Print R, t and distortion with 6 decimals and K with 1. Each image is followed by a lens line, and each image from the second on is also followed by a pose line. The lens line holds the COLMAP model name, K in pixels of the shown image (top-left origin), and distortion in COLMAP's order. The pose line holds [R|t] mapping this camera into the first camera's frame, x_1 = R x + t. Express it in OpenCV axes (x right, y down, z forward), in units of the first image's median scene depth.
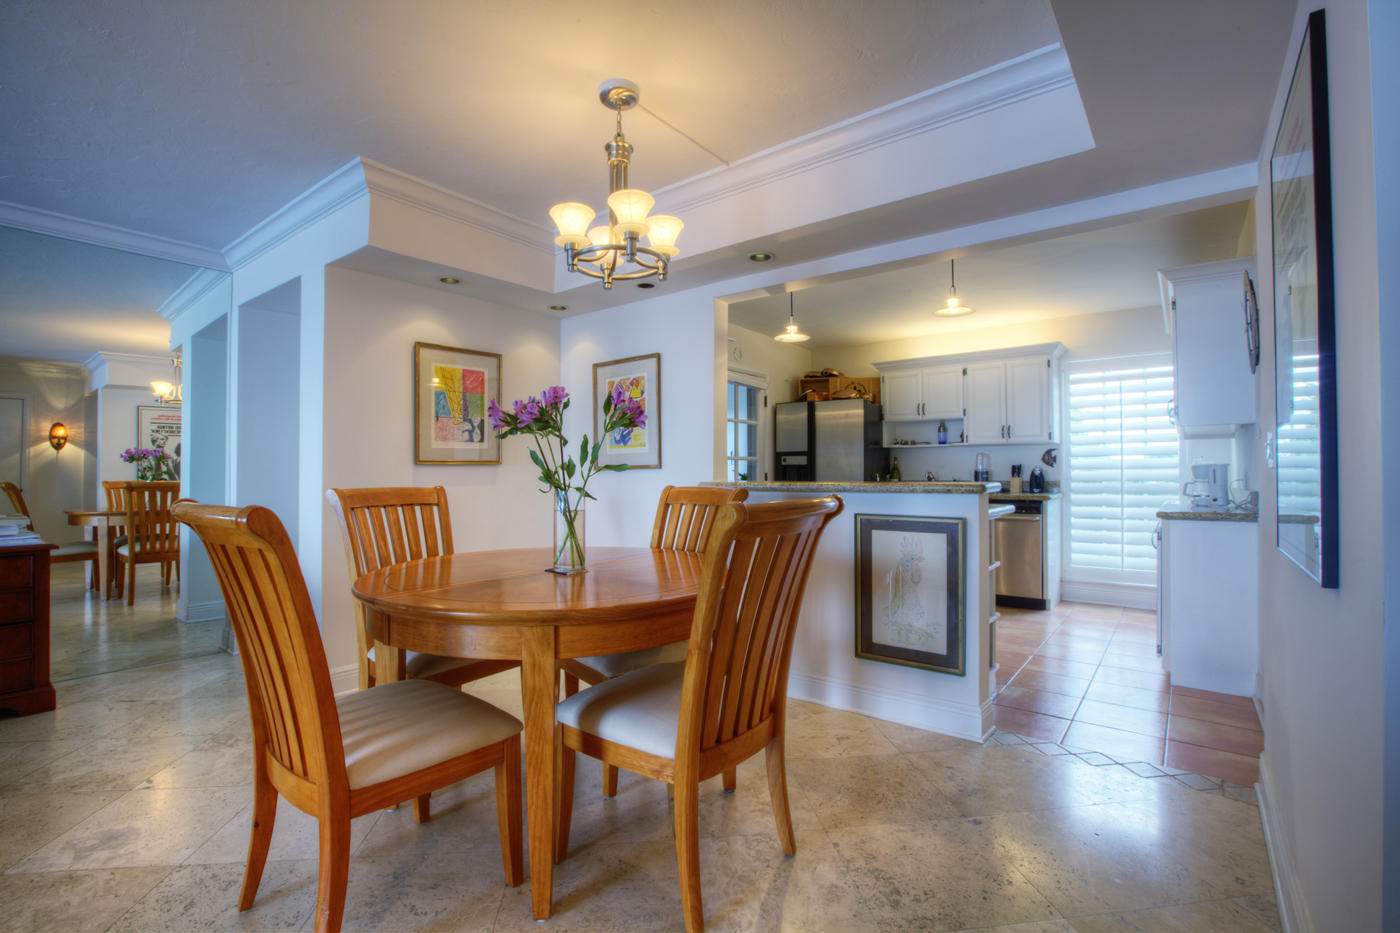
lens RADIAL K [[629.1, 0, 696.1], [0, 629.1, 464.9], [0, 0, 1]] dist [-0.041539, 0.010410]
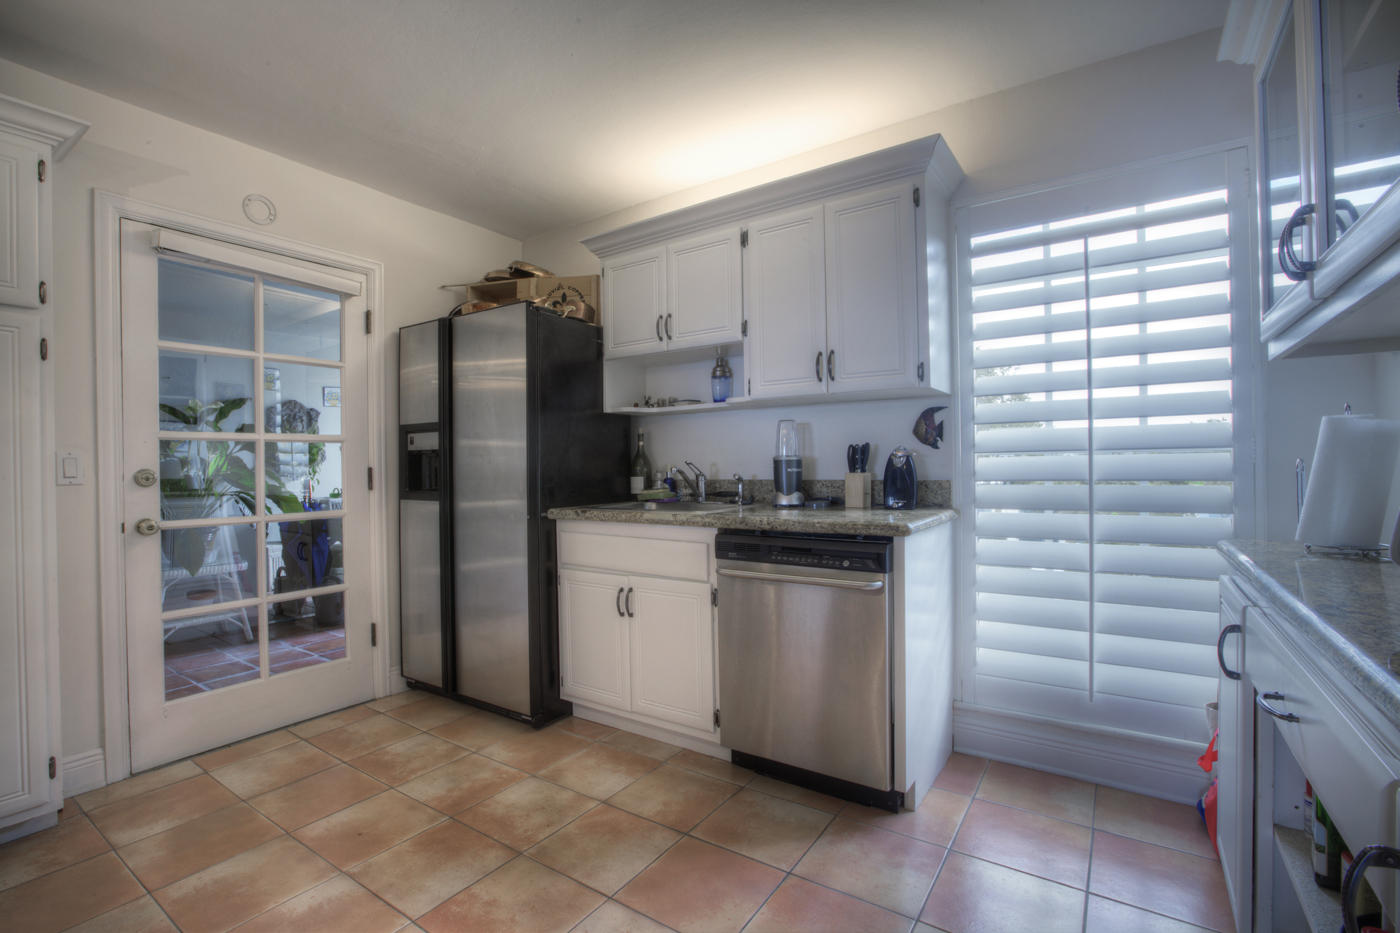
lens RADIAL K [[629.1, 0, 696.1], [0, 629.1, 464.9], [0, 0, 1]] dist [-0.041539, 0.010410]
pose [[0.998996, -0.009360, 0.043820, 0.392268], [0.009018, 0.999927, 0.007996, 0.010437], [-0.043891, -0.007593, 0.999007, 0.575610]]
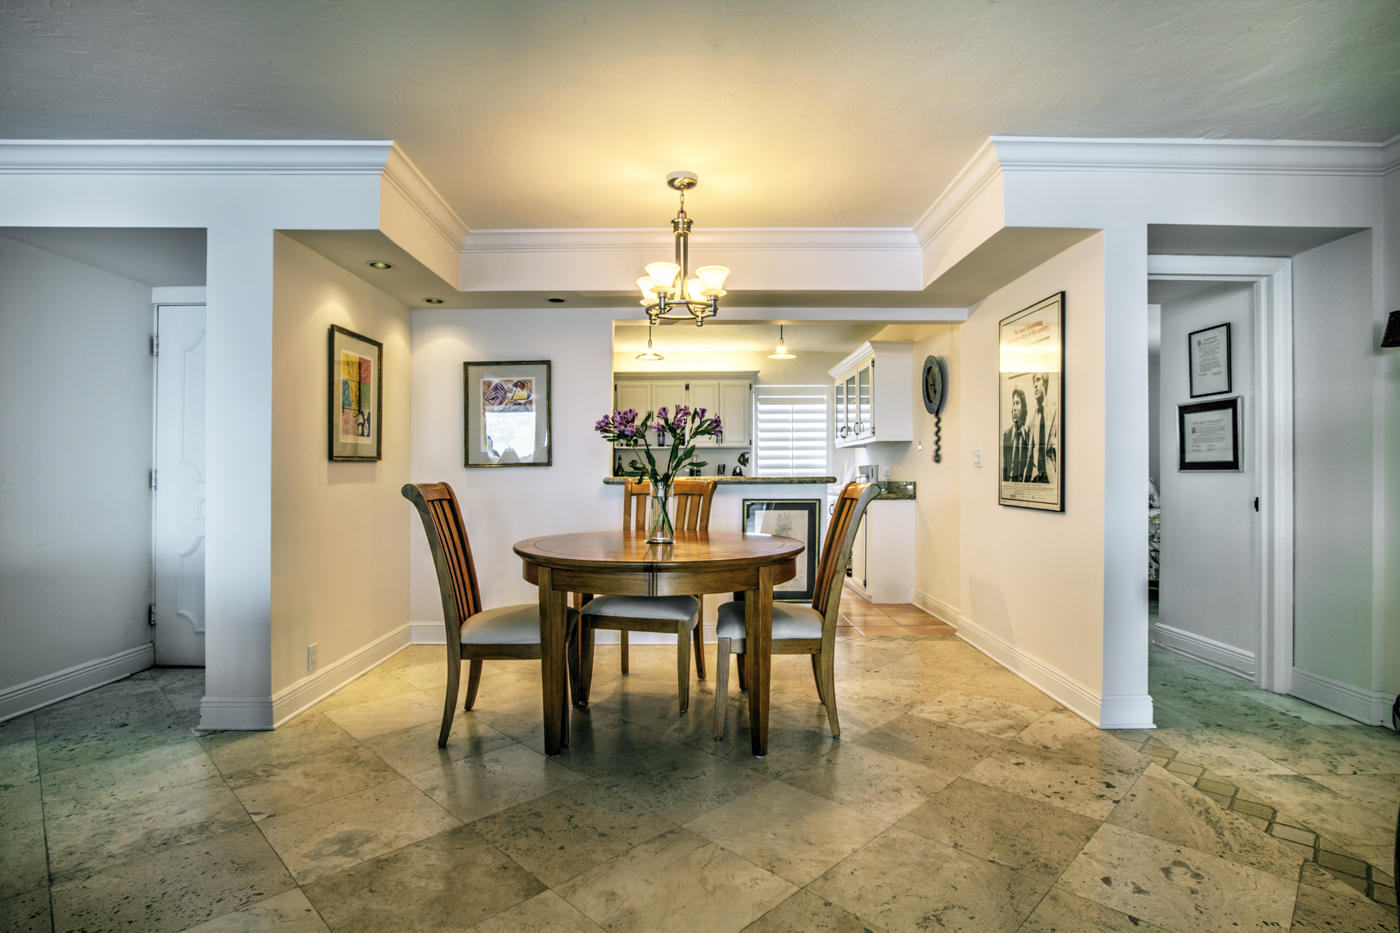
lens RADIAL K [[673.8, 0, 698.7], [0, 673.8, 474.9], [0, 0, 1]] dist [-0.001509, -0.000214]
pose [[0.800568, -0.004187, 0.599228, -0.348425], [-0.004933, 0.999896, 0.013576, 0.002884], [-0.599222, -0.013824, 0.800464, -0.060655]]
